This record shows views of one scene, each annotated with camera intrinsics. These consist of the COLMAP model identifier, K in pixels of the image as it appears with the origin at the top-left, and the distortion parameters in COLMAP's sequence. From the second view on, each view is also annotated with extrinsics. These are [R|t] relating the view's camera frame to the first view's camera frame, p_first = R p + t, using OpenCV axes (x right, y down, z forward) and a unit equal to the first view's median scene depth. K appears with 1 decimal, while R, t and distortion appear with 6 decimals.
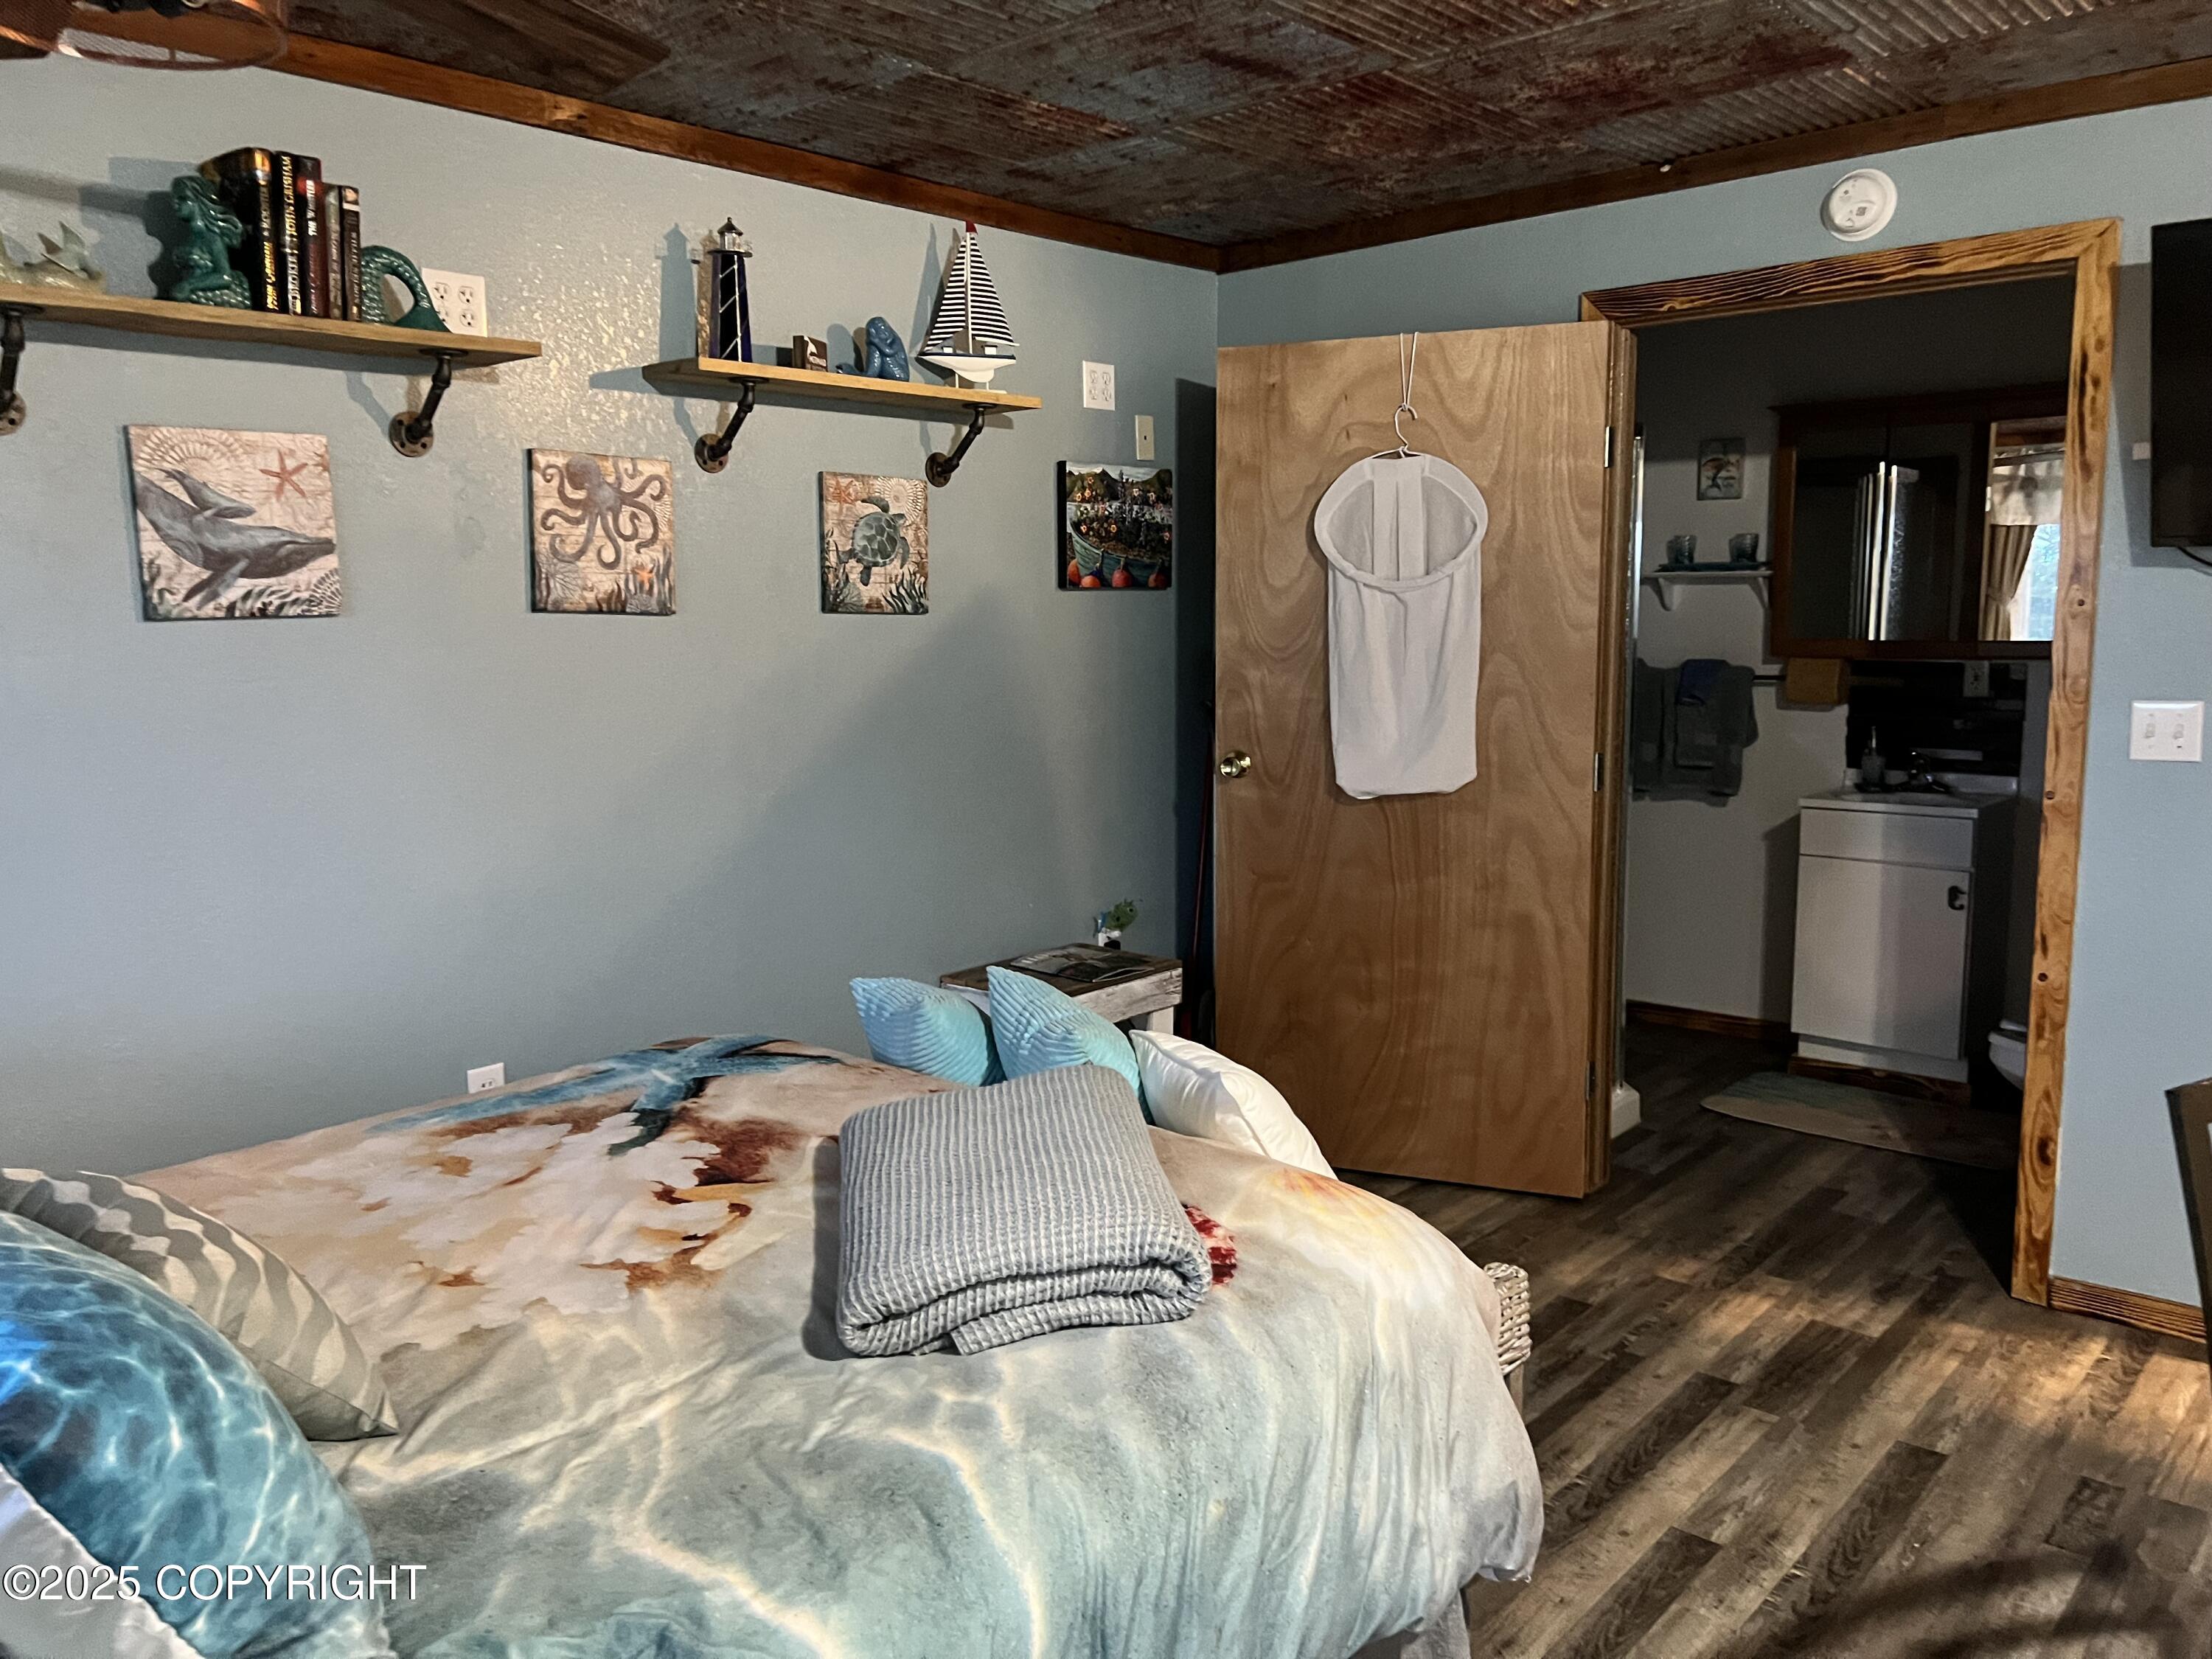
lens RADIAL K [[1657.0, 0, 1117.8], [0, 1657.0, 825.5], [0, 0, 1]] dist [0.051296, -0.057693]
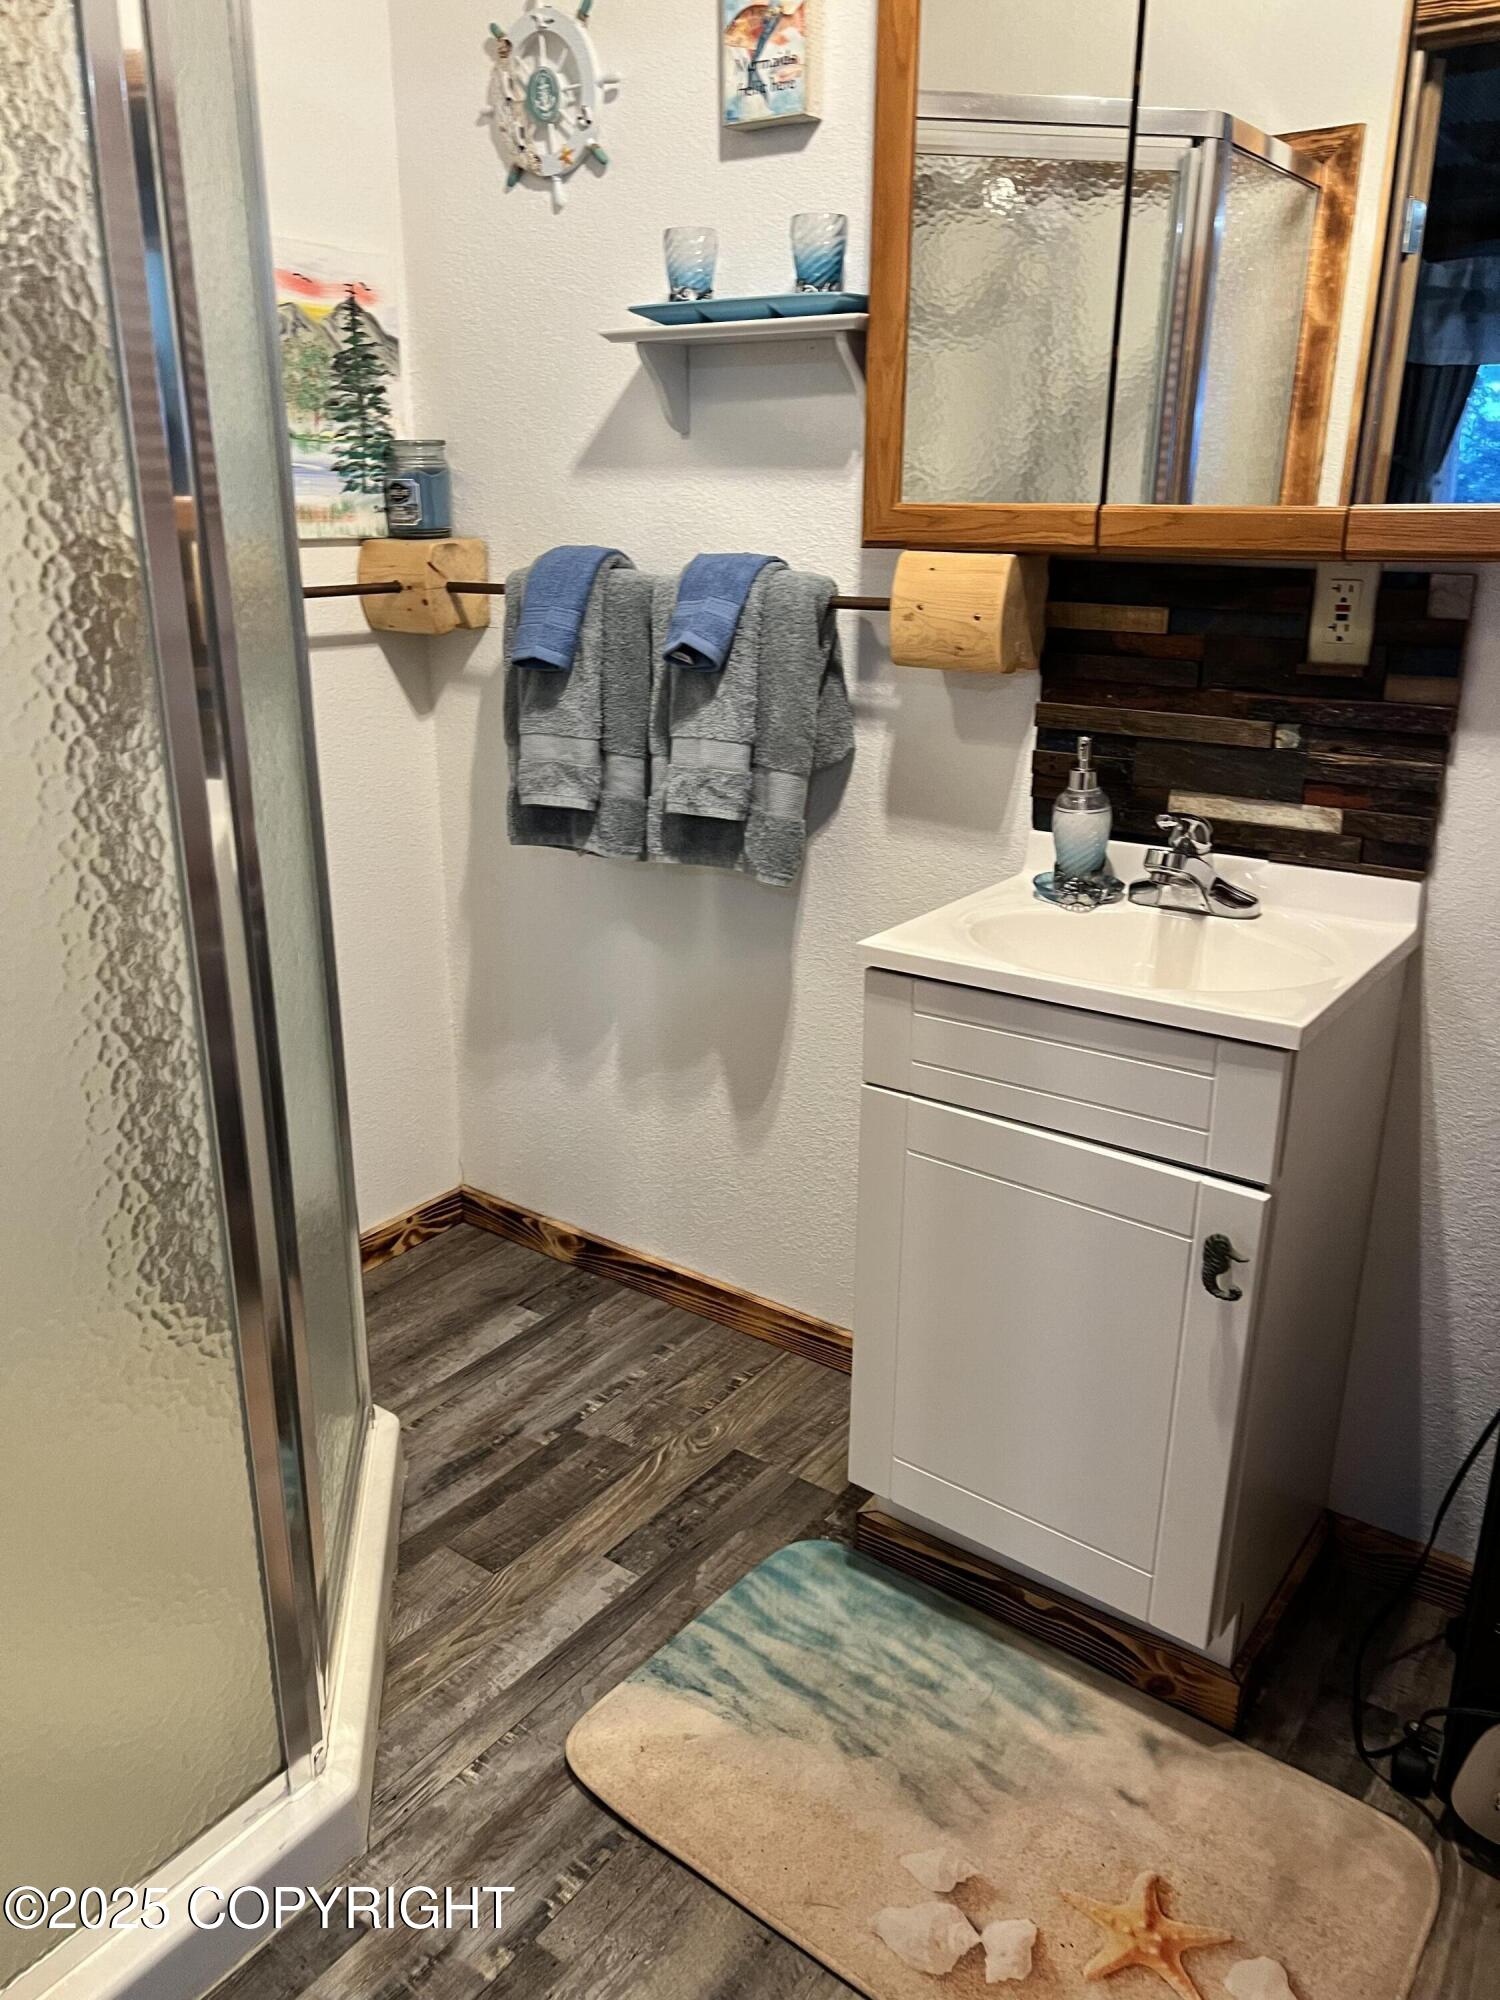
lens RADIAL K [[1498.2, 0, 750.0], [0, 1498.2, 1000.0], [0, 0, 1]] dist [0.051296, -0.057693]
pose [[0.996393, -0.010661, 0.084181, 0.325606], [-0.005169, 0.982608, 0.185618, -0.059074], [-0.084695, -0.185384, 0.979010, 0.614244]]
